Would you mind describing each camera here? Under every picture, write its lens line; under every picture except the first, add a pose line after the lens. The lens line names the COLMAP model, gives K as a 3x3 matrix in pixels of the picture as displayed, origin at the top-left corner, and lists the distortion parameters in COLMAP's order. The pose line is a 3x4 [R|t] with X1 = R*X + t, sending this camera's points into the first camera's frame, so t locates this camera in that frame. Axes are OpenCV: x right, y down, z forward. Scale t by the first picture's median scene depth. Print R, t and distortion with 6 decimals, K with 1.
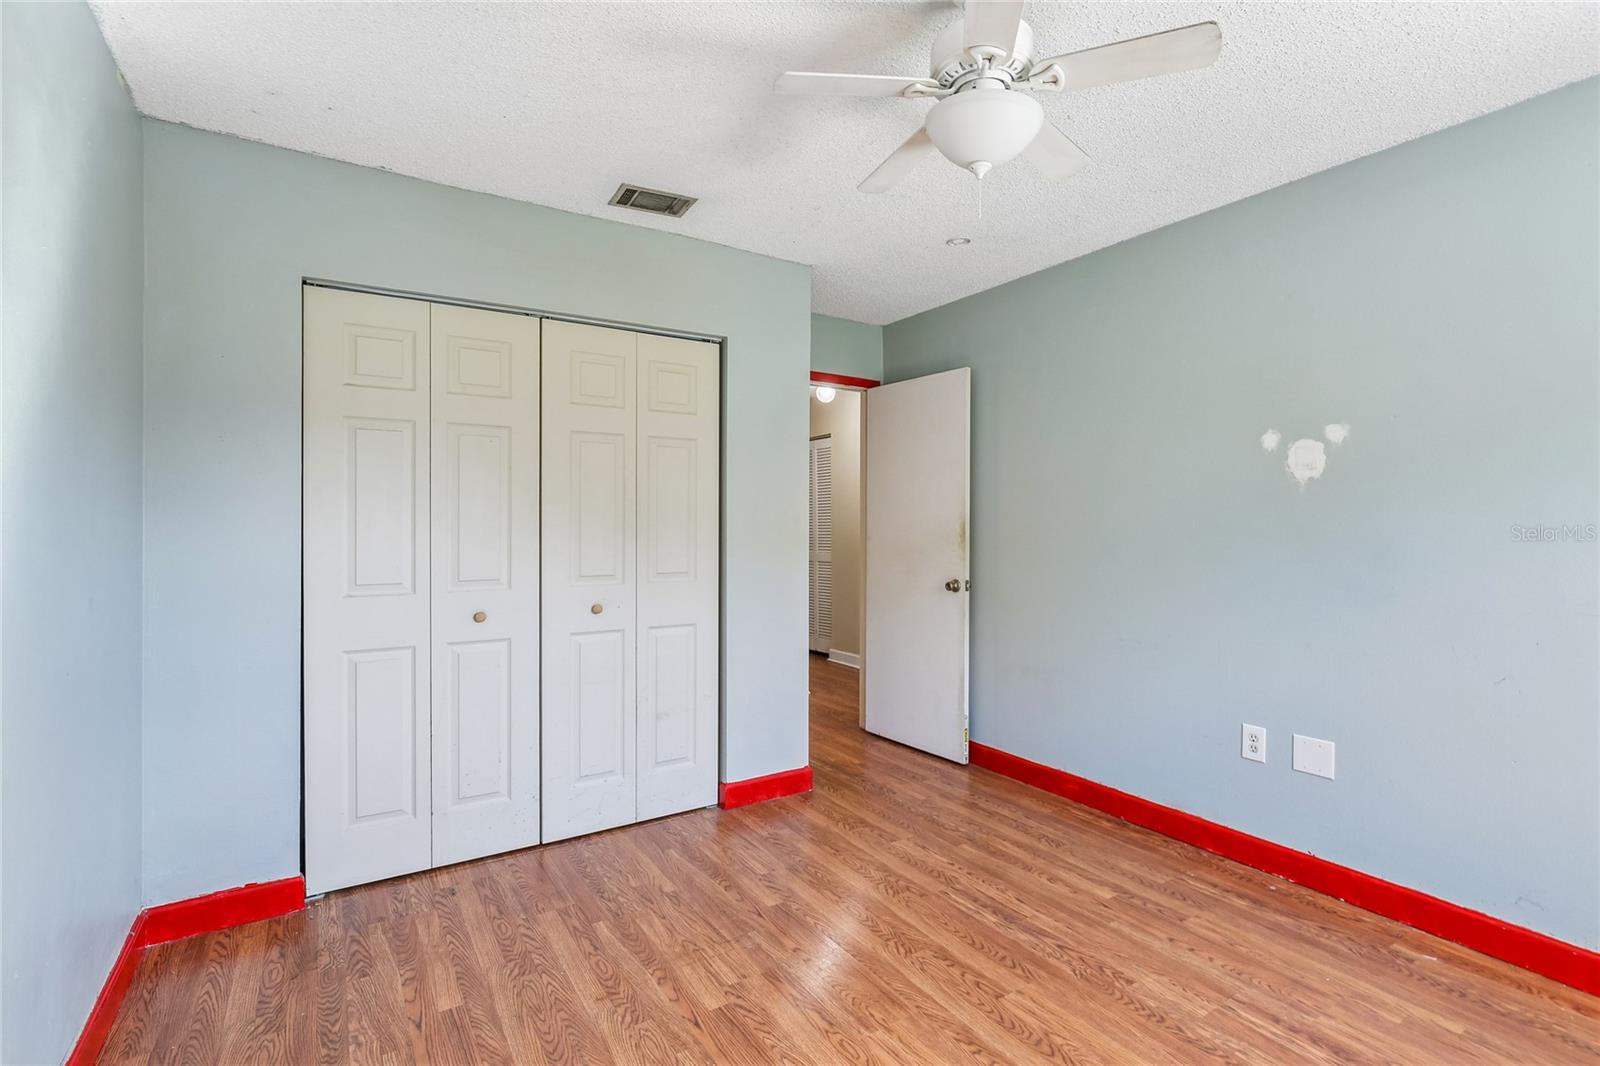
lens RADIAL K [[732.2, 0, 800.0], [0, 732.2, 533.0], [0, 0, 1]] dist [-0.002870, -0.000501]
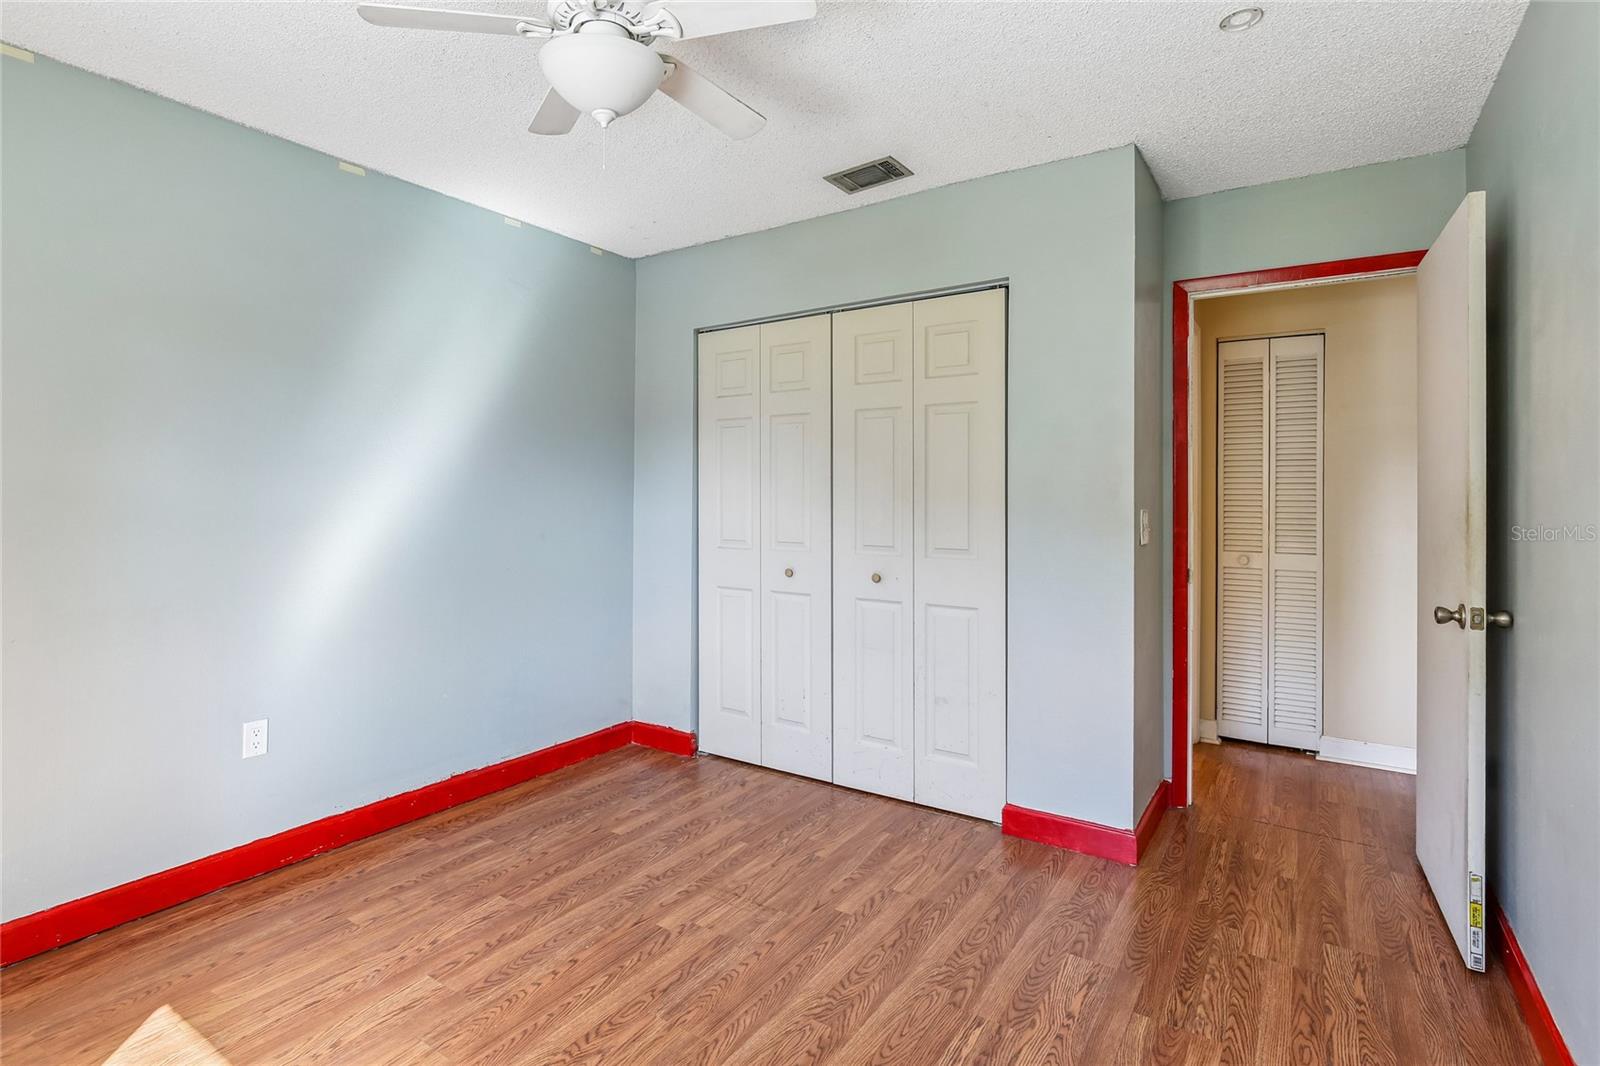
lens RADIAL K [[780.7, 0, 799.3], [0, 780.7, 498.8], [0, 0, 1]] dist [-0.027959, 0.018522]
pose [[0.401155, 0.009551, -0.915960, 0.780776], [-0.006924, 0.999949, 0.007394, -0.019800], [0.915984, 0.003376, 0.401200, 0.517689]]
